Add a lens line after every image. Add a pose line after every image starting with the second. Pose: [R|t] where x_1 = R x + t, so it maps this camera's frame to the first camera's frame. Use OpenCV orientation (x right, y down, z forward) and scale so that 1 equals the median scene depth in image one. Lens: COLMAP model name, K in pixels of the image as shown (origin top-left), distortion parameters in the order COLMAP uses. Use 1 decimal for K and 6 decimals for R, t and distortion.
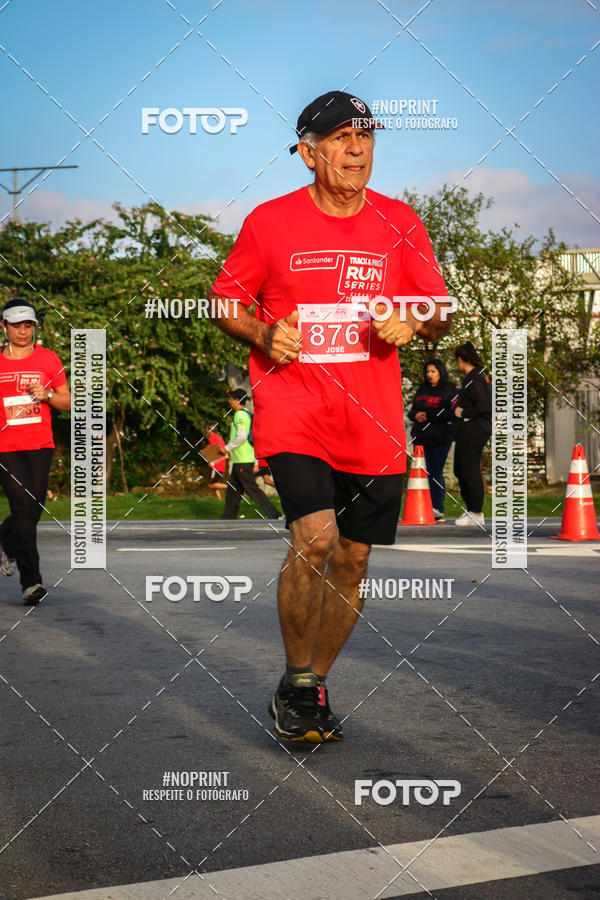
lens RADIAL K [[2386.6, 0, 319.0], [0, 2386.6, 414.2], [0, 0, 1]] dist [0.131452, 0.349550]
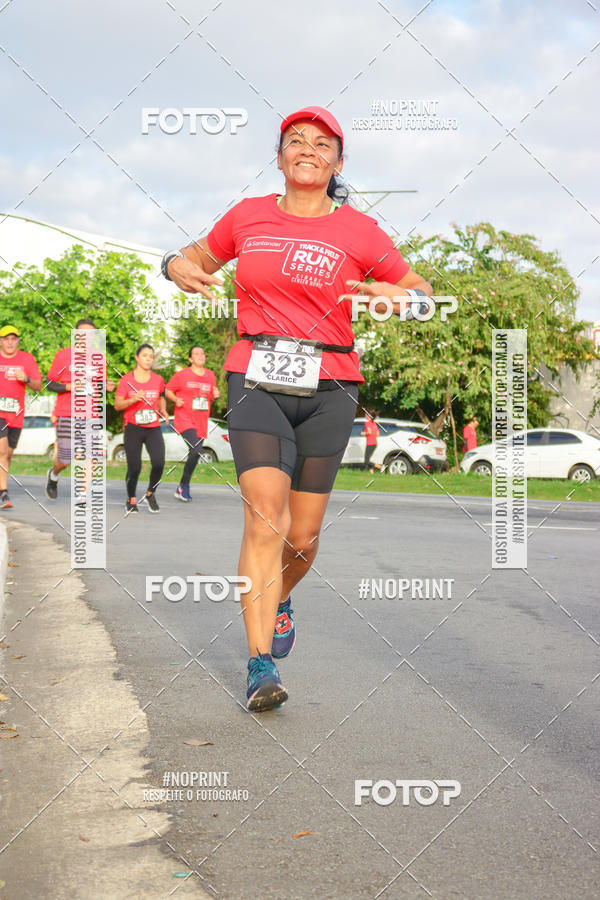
lens RADIAL K [[1851.6, 0, 299.4], [0, 1851.6, 467.2], [0, 0, 1]] dist [-0.028325, 0.276284]
pose [[0.990795, 0.052983, -0.124568, -0.040509], [-0.049211, 0.998238, 0.033165, 0.004474], [0.126106, -0.026730, 0.991657, 0.098069]]
